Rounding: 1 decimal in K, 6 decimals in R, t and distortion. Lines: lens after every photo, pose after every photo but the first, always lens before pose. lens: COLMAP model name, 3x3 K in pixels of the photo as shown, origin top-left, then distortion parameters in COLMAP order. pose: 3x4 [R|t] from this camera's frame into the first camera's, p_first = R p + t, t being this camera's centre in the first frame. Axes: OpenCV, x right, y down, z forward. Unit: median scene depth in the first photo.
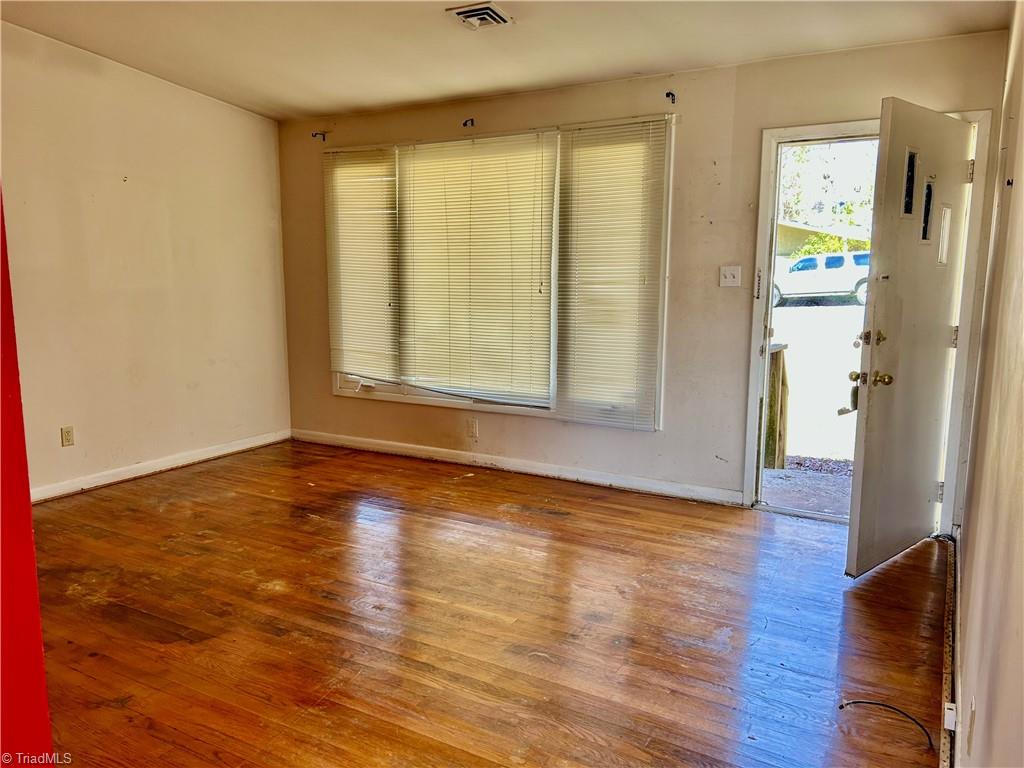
lens RADIAL K [[772.2, 0, 515.7], [0, 772.2, 386.4], [0, 0, 1]] dist [0.087310, -0.090360]
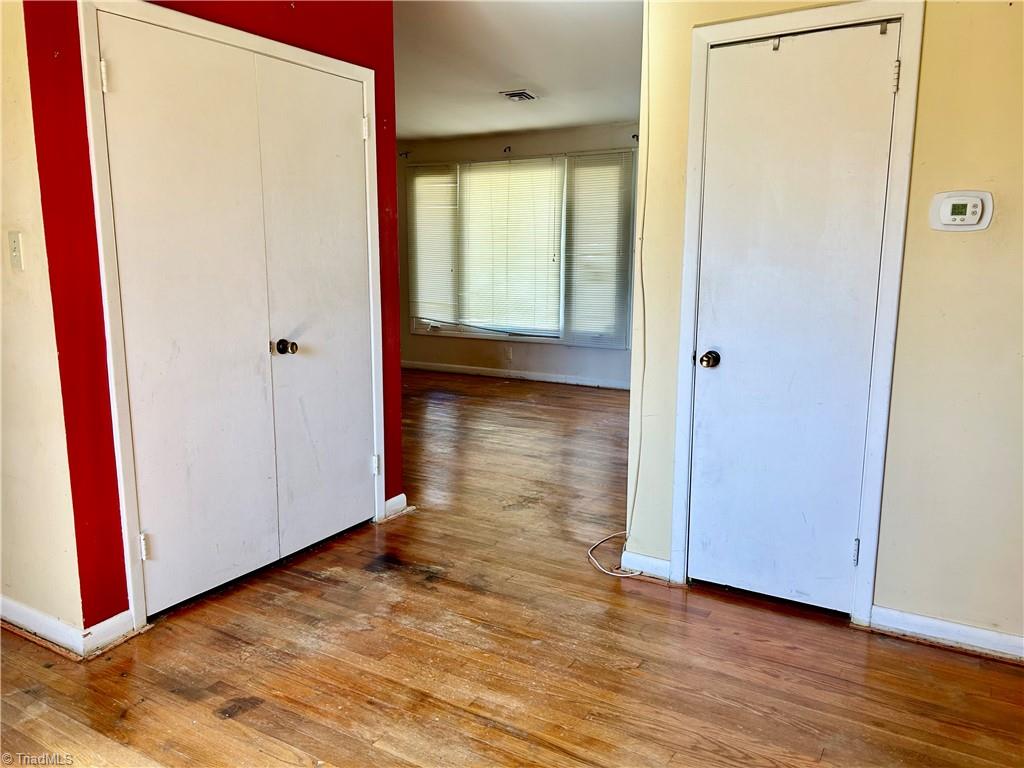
lens RADIAL K [[772.2, 0, 515.7], [0, 772.2, 386.4], [0, 0, 1]] dist [0.087310, -0.090360]
pose [[0.999837, 0.003414, -0.017753, -0.015089], [-0.002975, 0.999690, 0.024705, 0.086950], [0.017832, -0.024648, 0.999537, -0.529474]]
